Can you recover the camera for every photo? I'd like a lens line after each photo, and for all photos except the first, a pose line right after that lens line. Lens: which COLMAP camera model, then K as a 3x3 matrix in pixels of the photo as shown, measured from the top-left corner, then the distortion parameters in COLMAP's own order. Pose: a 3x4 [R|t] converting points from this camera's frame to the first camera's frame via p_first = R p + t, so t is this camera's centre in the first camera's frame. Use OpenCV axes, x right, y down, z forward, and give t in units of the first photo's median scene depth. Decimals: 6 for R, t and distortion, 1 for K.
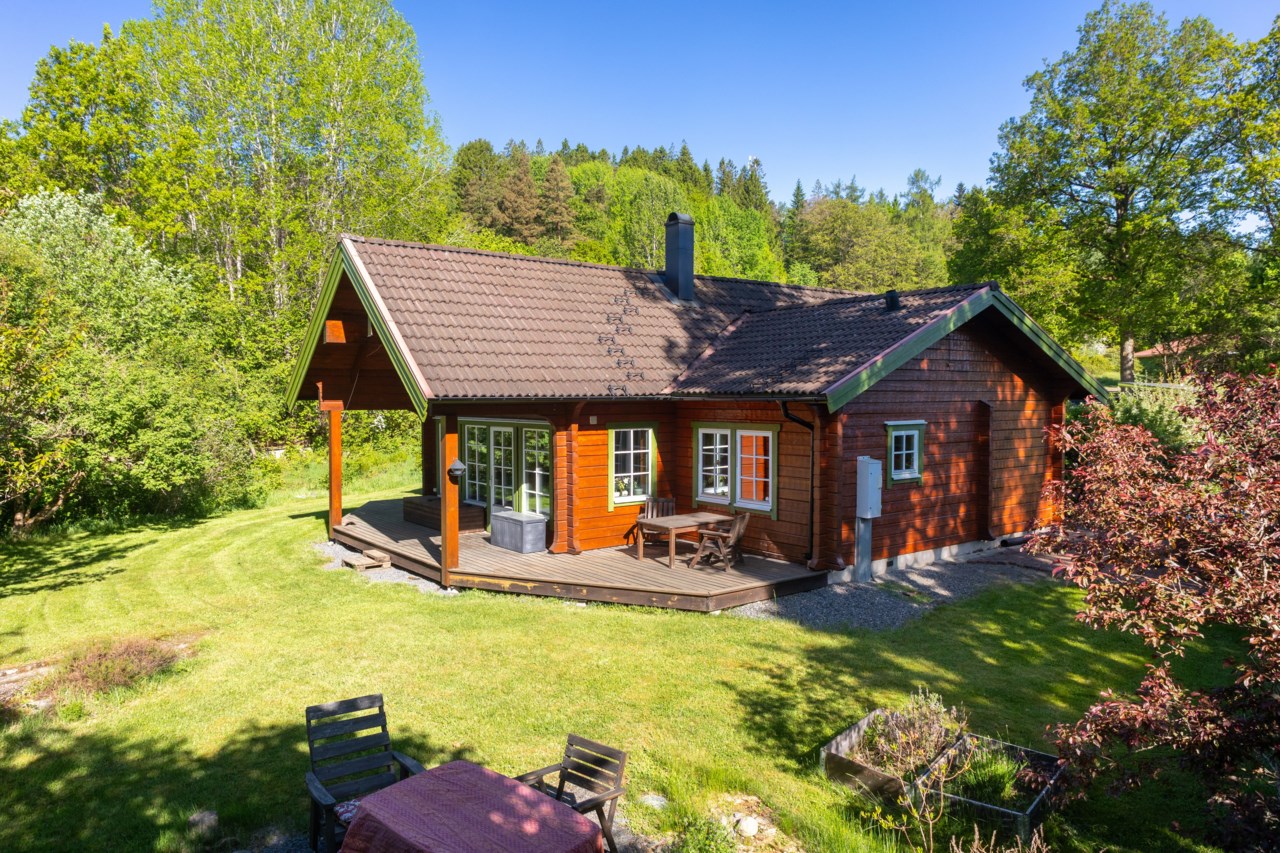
lens RADIAL K [[862.0, 0, 641.7], [0, 862.0, 428.6], [0, 0, 1]] dist [-0.014472, 0.007979]
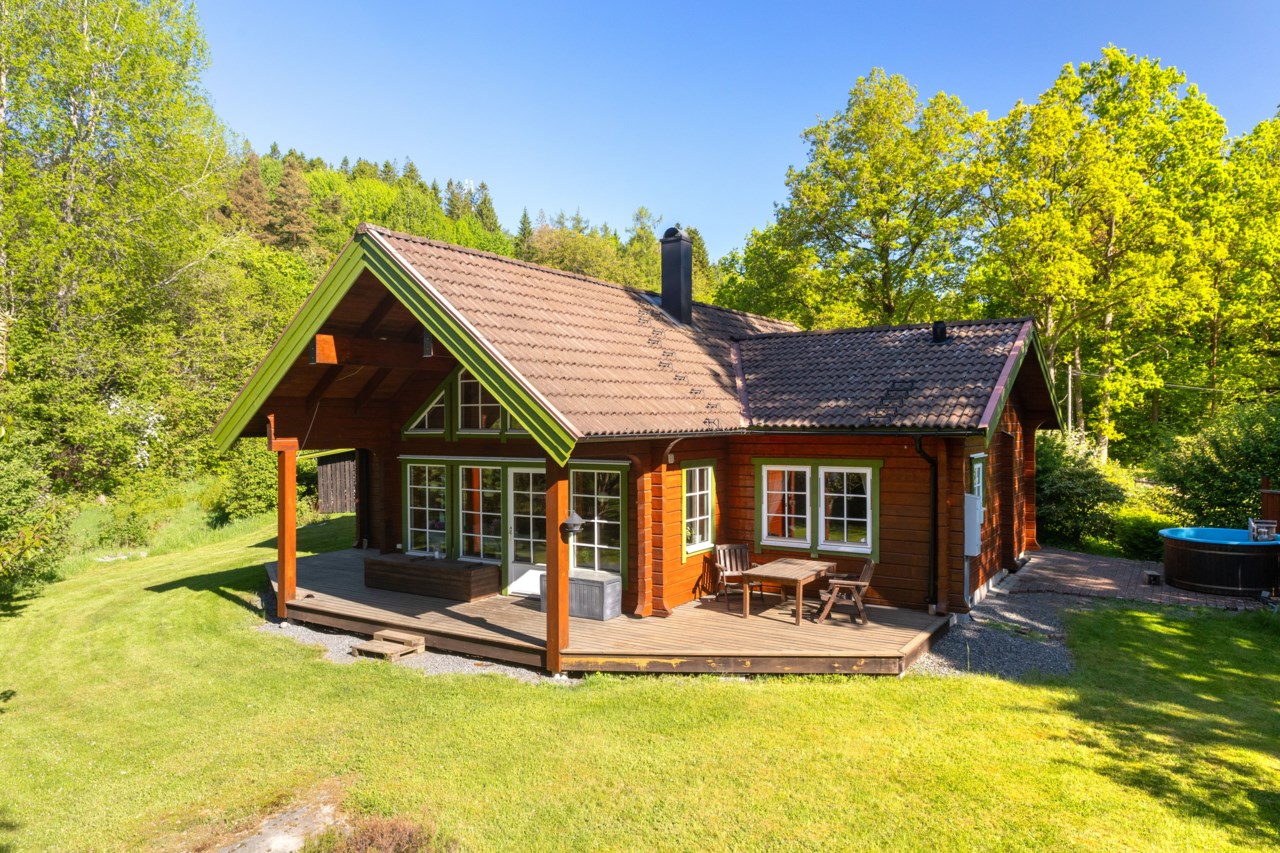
lens RADIAL K [[862.0, 0, 638.4], [0, 862.0, 422.1], [0, 0, 1]] dist [-0.014472, 0.007979]
pose [[0.938344, -0.002896, 0.345690, -0.390516], [0.015847, 0.999274, -0.034644, -0.017427], [-0.345339, 0.037986, 0.937709, 0.199535]]
